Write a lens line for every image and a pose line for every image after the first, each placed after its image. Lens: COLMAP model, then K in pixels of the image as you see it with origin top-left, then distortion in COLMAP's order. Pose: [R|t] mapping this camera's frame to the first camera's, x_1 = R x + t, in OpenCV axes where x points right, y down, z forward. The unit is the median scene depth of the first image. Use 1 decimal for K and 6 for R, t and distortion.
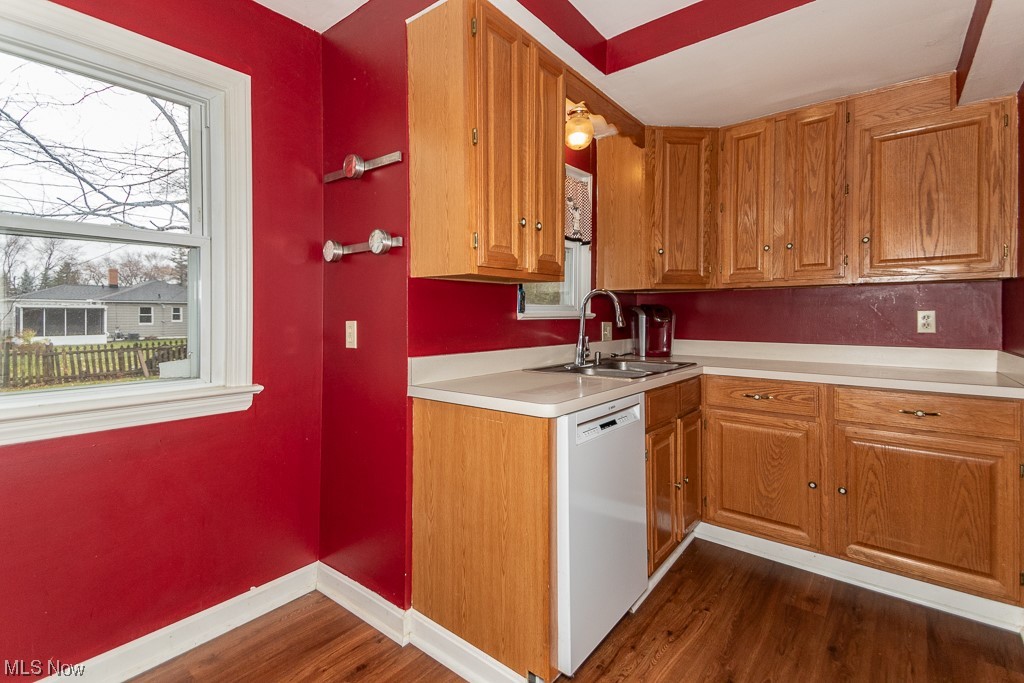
lens RADIAL K [[468.6, 0, 512.9], [0, 468.6, 321.1], [0, 0, 1]] dist [0.039039, -0.000298]
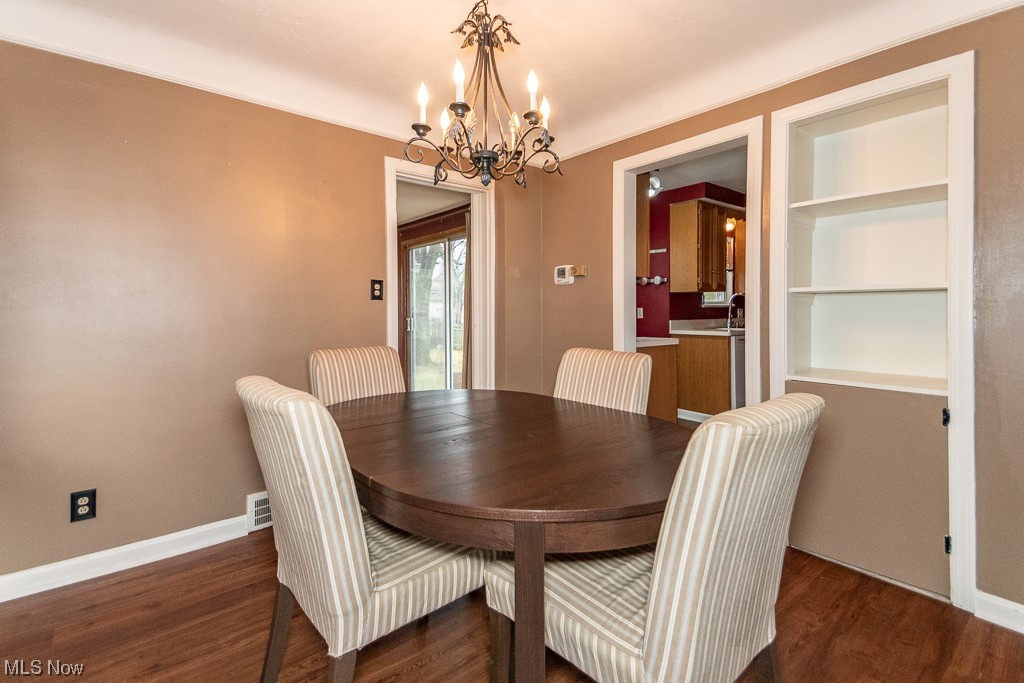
lens RADIAL K [[468.6, 0, 512.9], [0, 468.6, 321.1], [0, 0, 1]] dist [0.039039, -0.000298]
pose [[0.976460, 0.002191, -0.215688, -0.522397], [0.001148, 0.999881, 0.015352, 0.037349], [0.215696, -0.015239, 0.976342, -1.972359]]
